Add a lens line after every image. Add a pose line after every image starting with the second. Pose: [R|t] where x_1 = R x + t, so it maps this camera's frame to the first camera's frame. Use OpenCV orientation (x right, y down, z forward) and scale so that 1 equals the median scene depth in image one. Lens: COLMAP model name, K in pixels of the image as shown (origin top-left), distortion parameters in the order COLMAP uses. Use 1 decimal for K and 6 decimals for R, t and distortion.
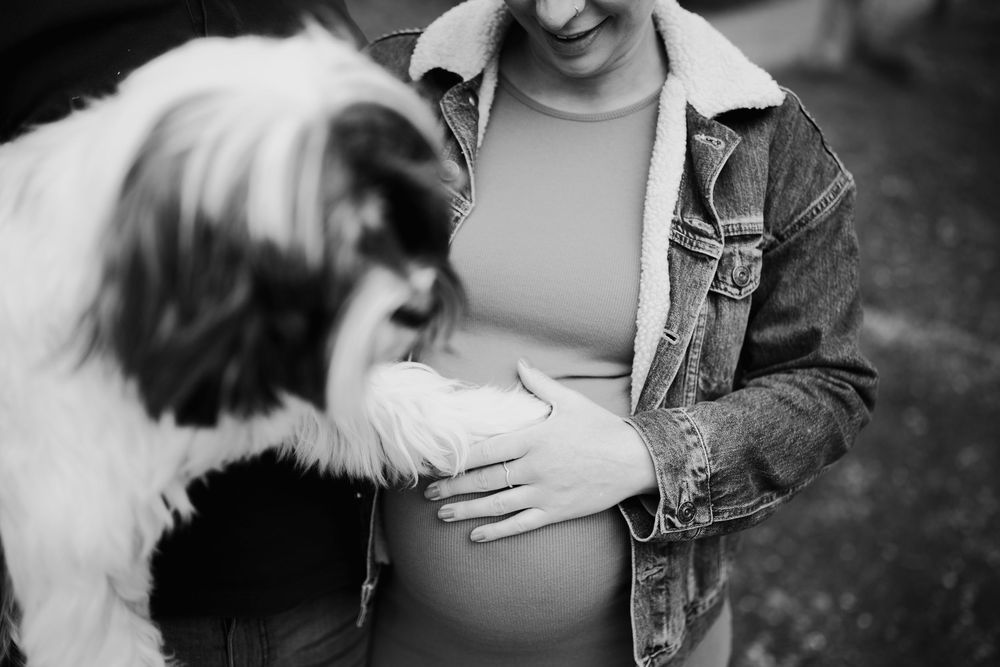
lens RADIAL K [[975.9, 0, 505.3], [0, 975.9, 336.4], [0, 0, 1]] dist [0.004594, -0.015472]
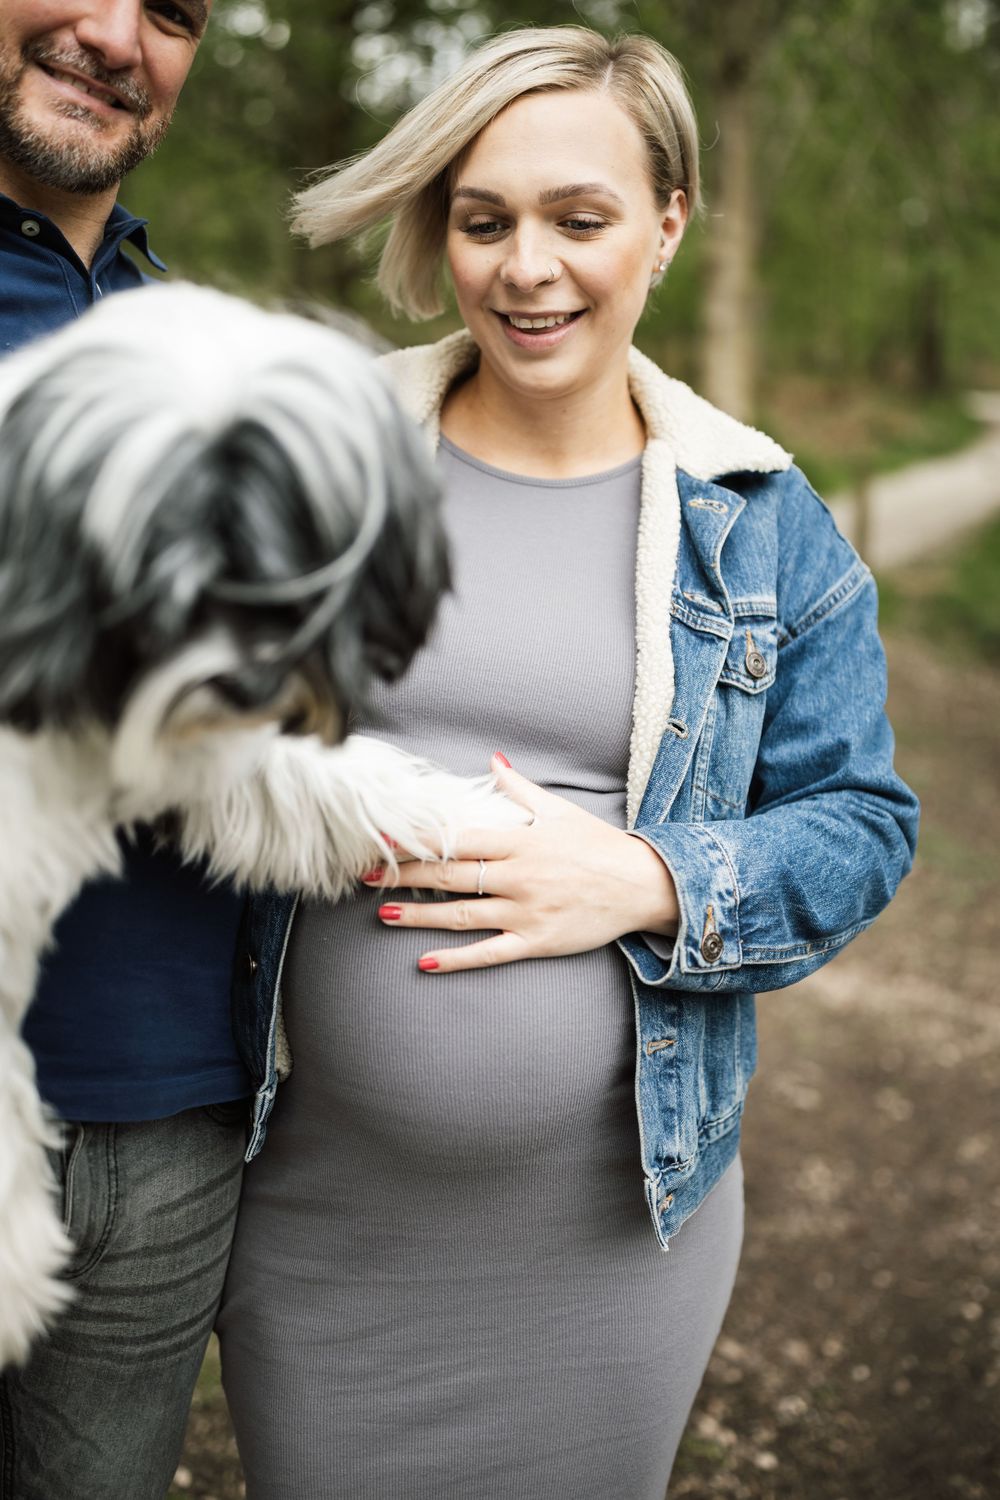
lens RADIAL K [[1463.8, 0, 509.7], [0, 1463.8, 708.4], [0, 0, 1]] dist [0.004594, -0.015472]
pose [[0.987487, 0.015279, 0.156955, -0.142679], [0.017846, 0.978075, -0.207489, 0.213300], [-0.156684, 0.207694, 0.965564, -0.123485]]
